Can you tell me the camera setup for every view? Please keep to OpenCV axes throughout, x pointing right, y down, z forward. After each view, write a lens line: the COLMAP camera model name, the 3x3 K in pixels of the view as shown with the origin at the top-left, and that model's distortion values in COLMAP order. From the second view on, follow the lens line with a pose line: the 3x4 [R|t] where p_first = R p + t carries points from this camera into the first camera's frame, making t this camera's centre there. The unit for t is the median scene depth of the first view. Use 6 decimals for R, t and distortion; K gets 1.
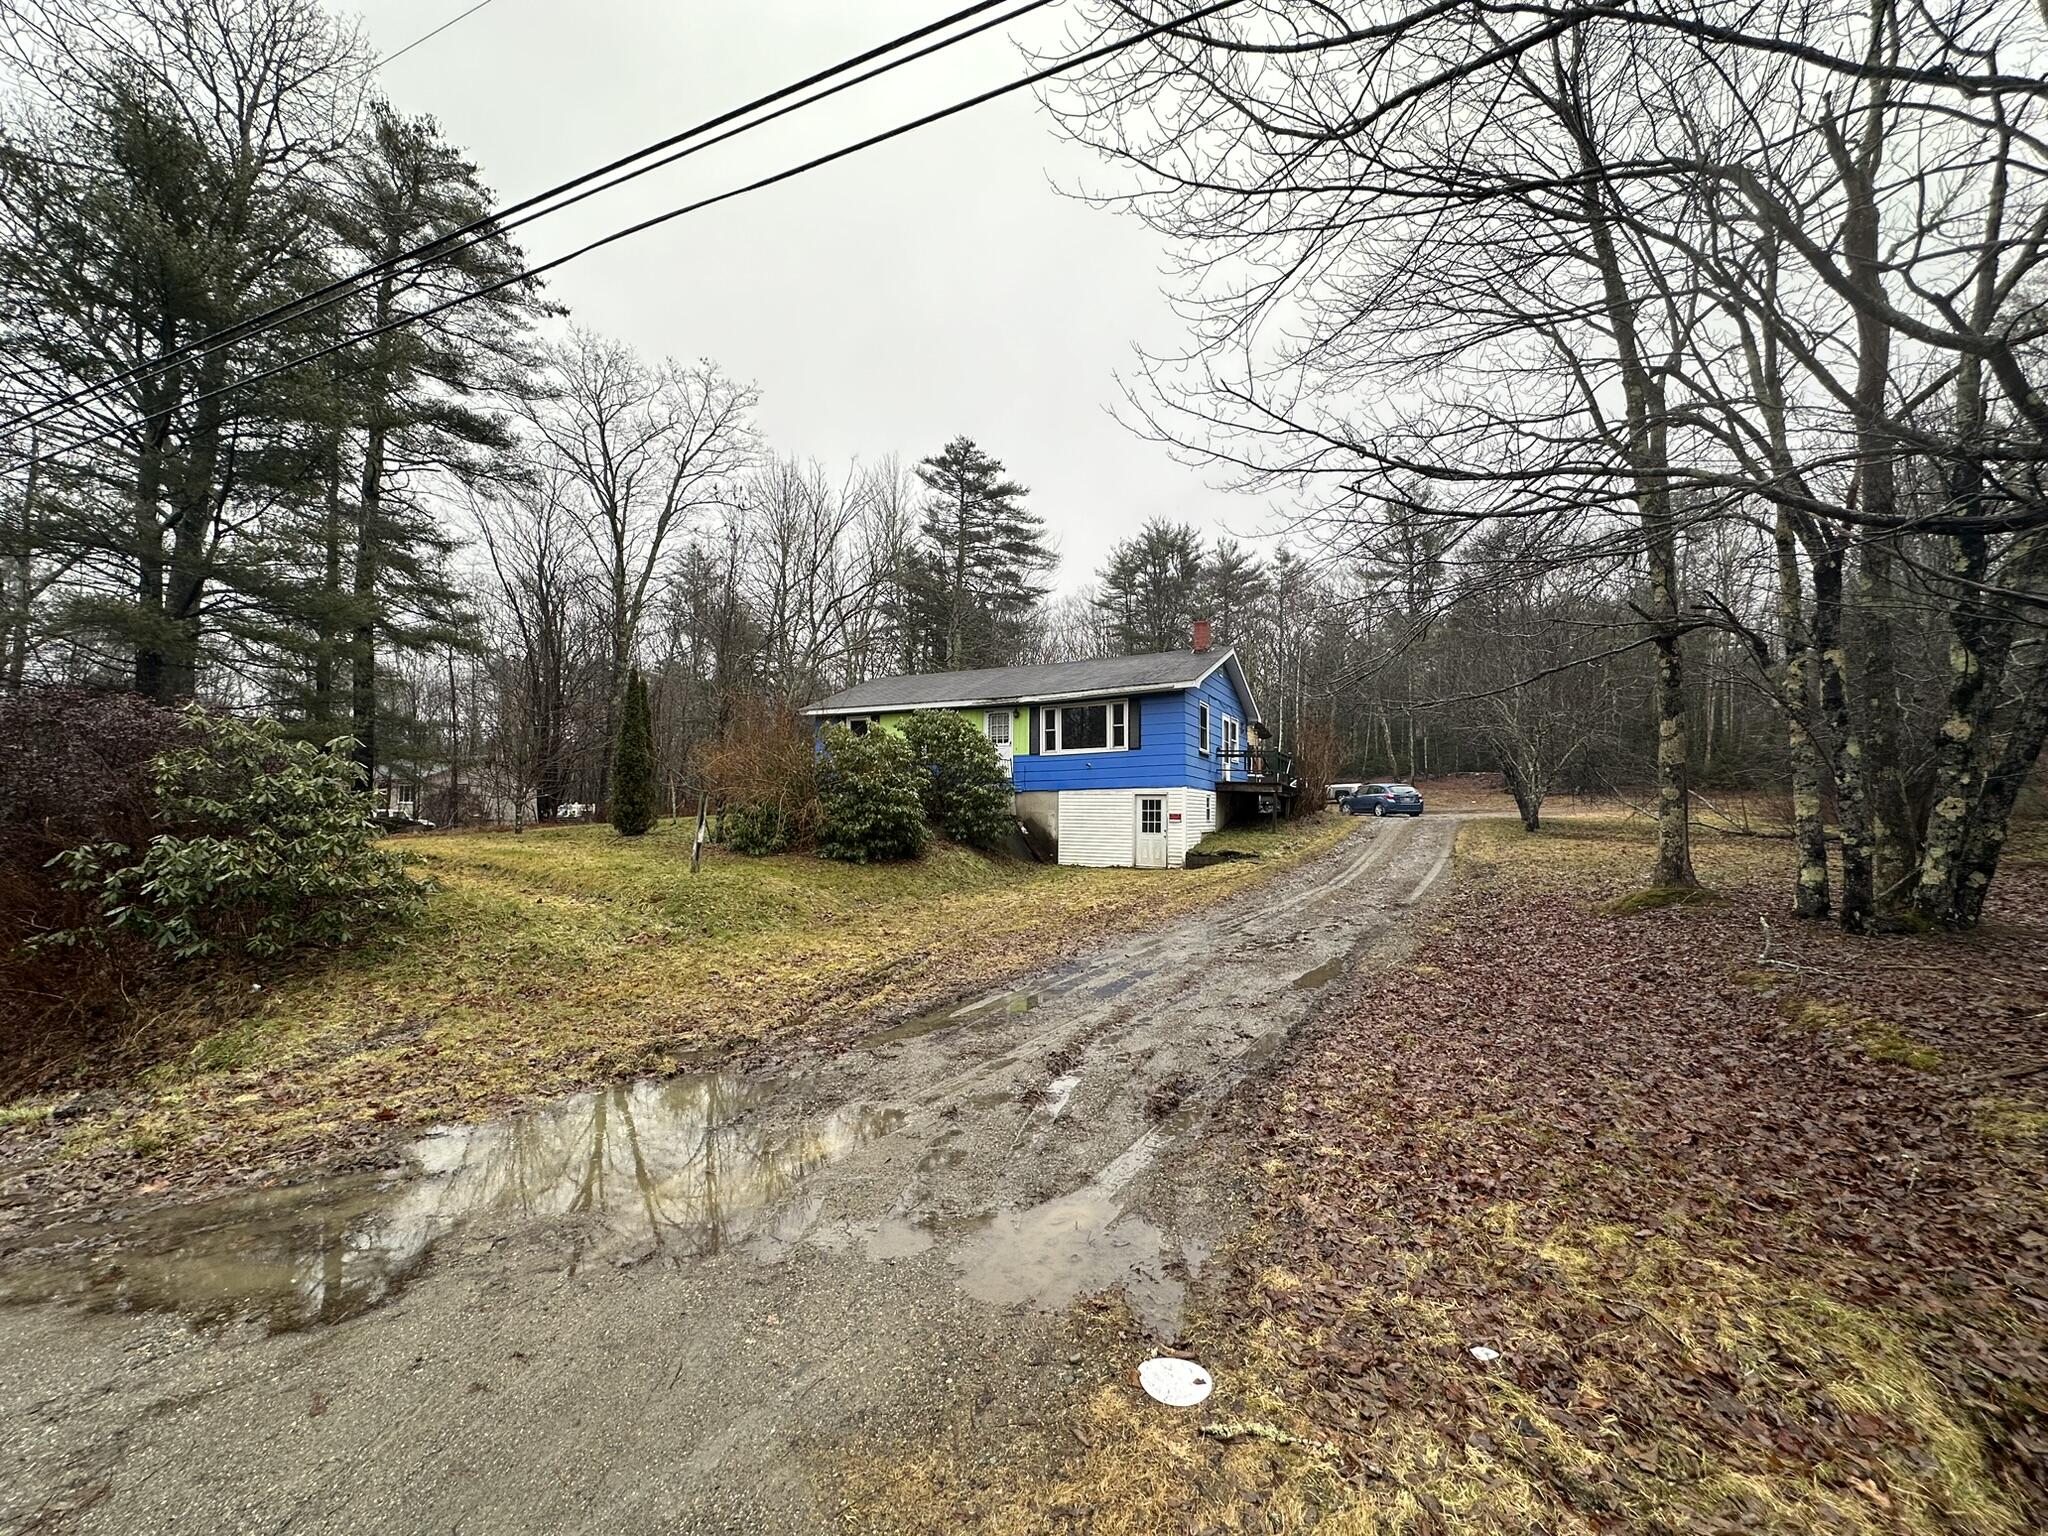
lens RADIAL K [[815.7, 0, 1015.8], [0, 815.7, 769.4], [0, 0, 1]] dist [-0.000509, 0.000258]
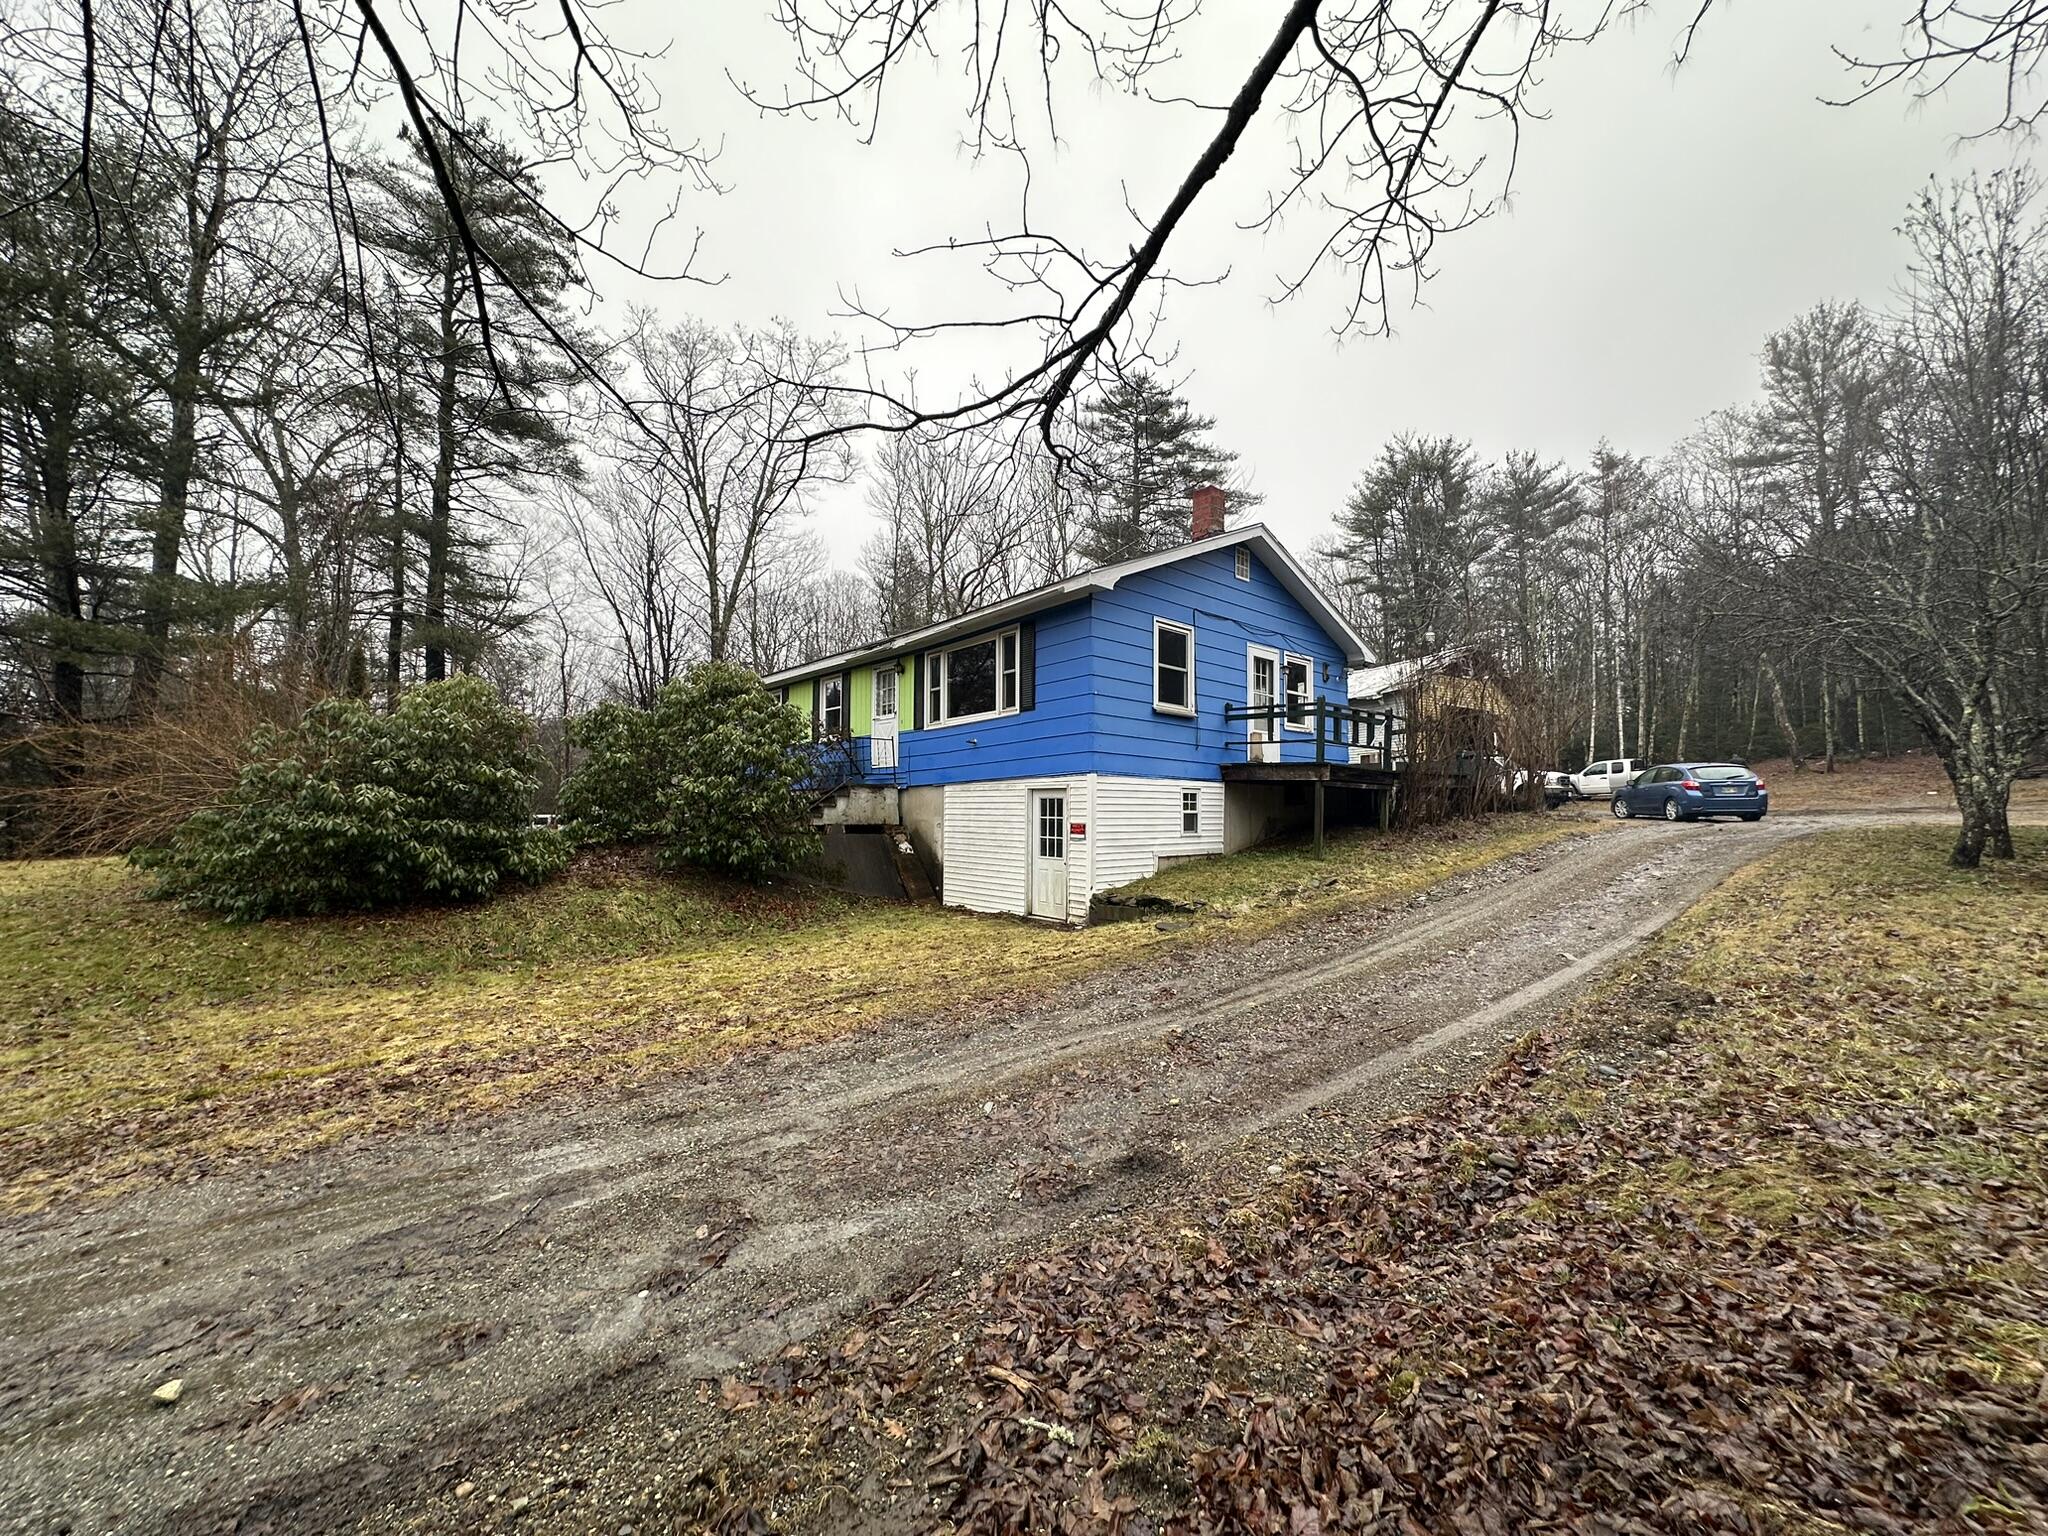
lens RADIAL K [[815.7, 0, 1025.3], [0, 815.7, 768.4], [0, 0, 1]] dist [-0.000509, 0.000258]
pose [[0.932757, -0.025882, -0.359576, 0.326555], [0.025285, 0.999660, -0.006362, 0.018325], [0.359619, -0.003158, 0.933094, 0.432858]]
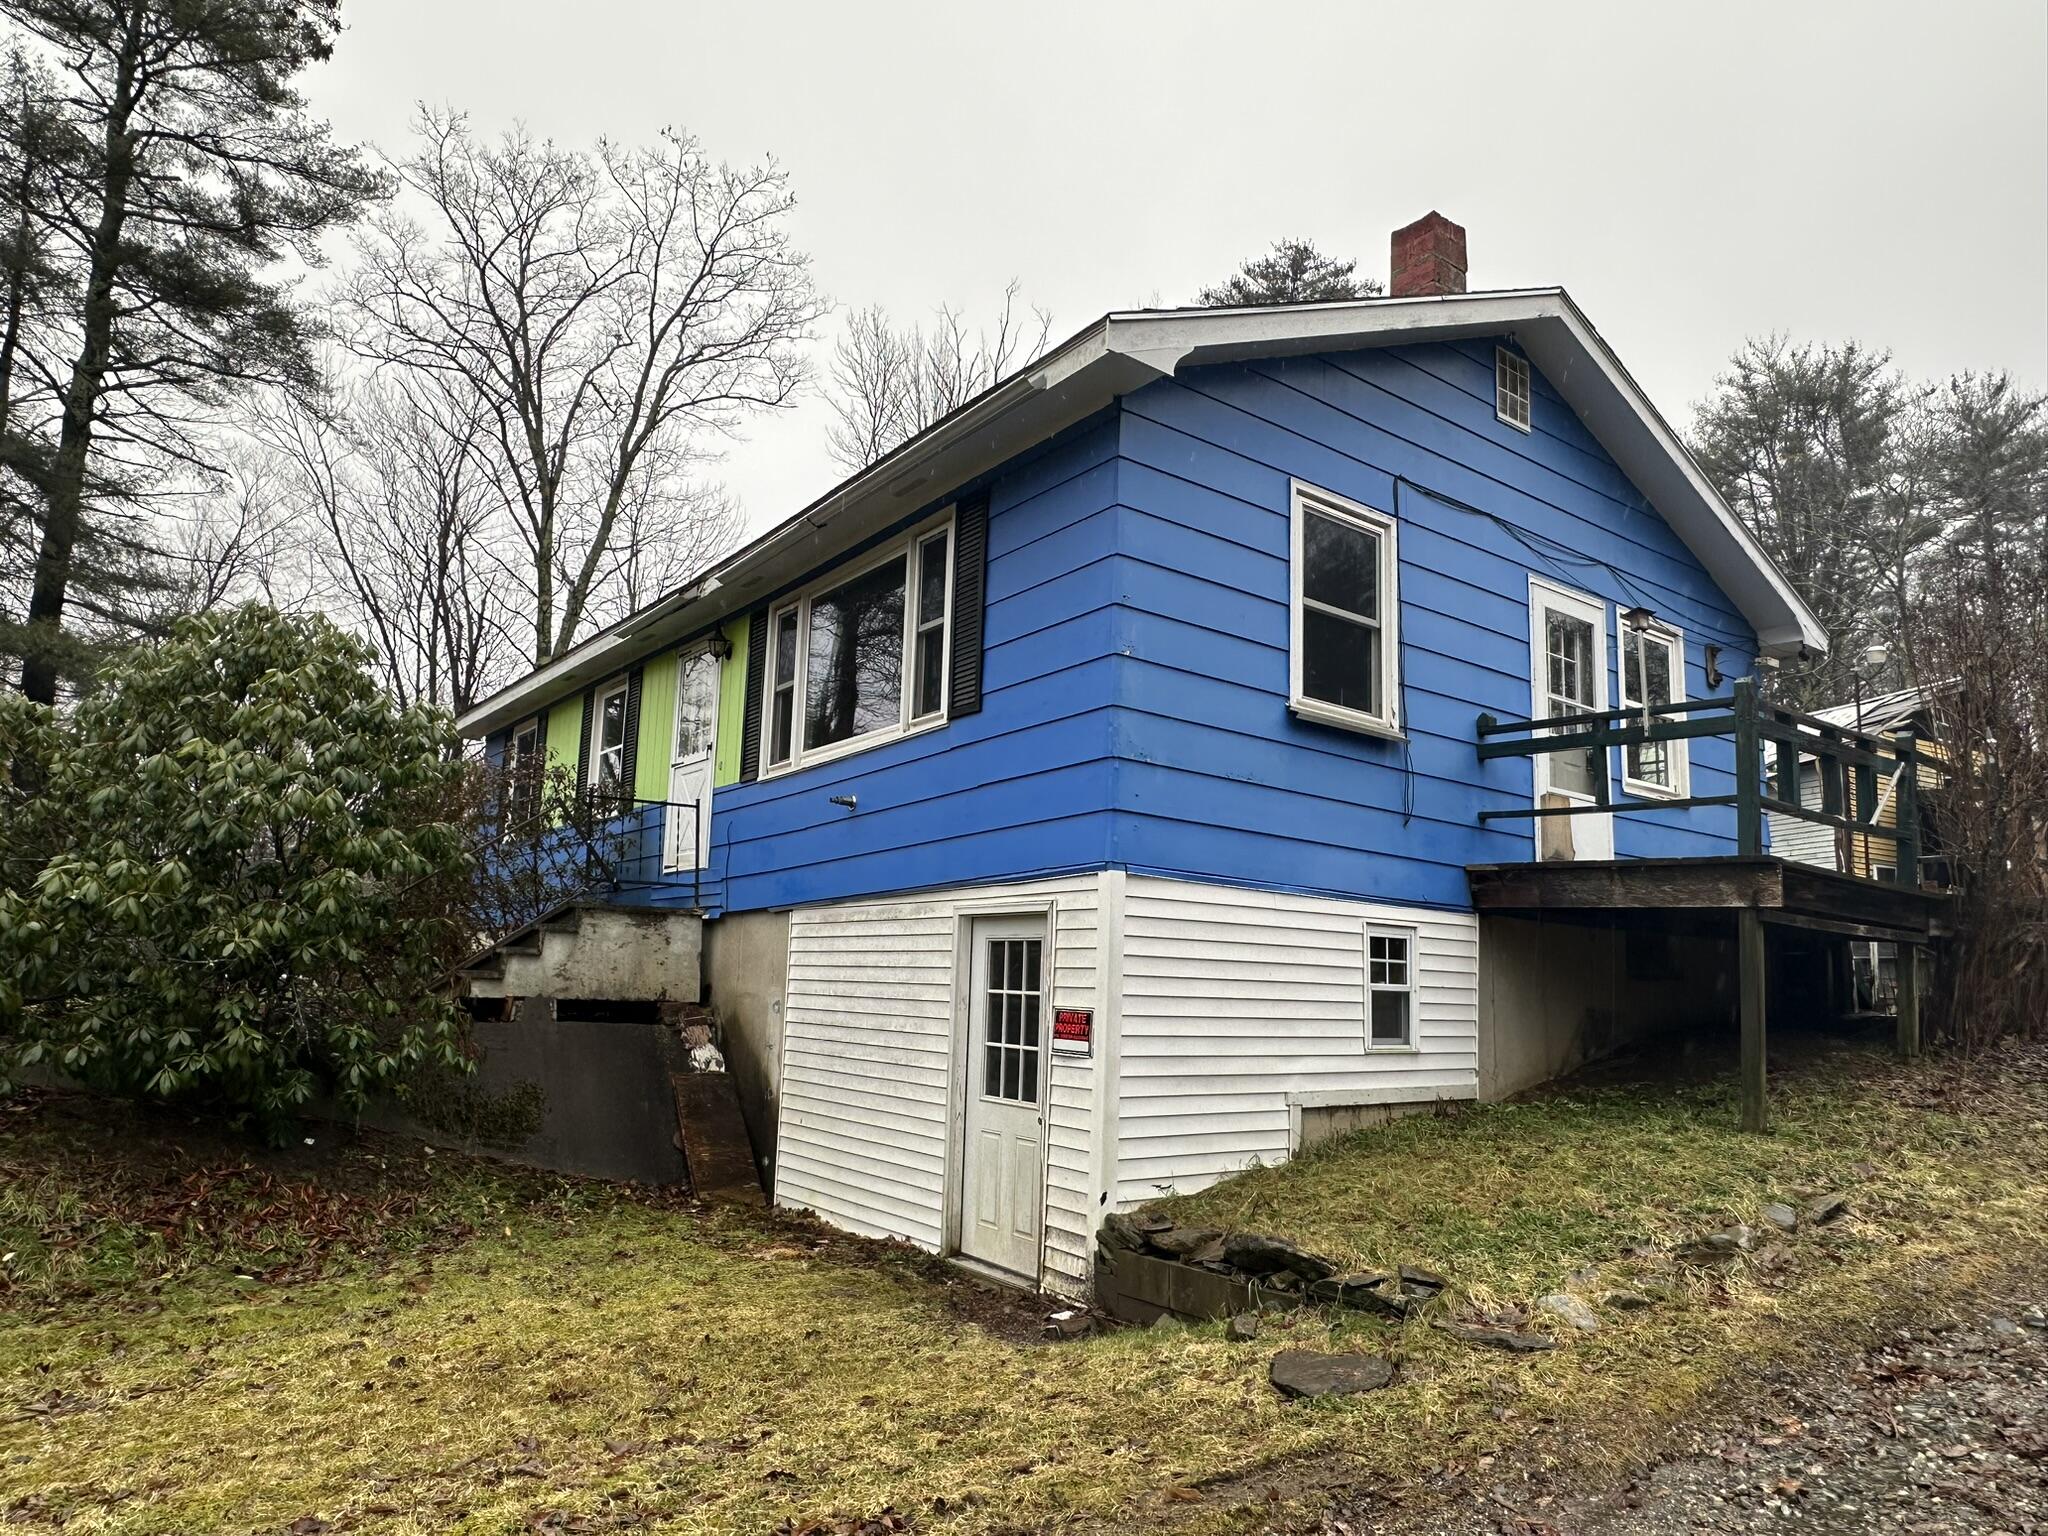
lens RADIAL K [[1304.8, 0, 1026.9], [0, 1304.8, 782.2], [0, 0, 1]] dist [0.007824, -0.004823]
pose [[0.905364, -0.050461, -0.421628, 0.291524], [0.002689, 0.993575, -0.113139, 0.032186], [0.424628, 0.101298, 0.899683, 0.639377]]
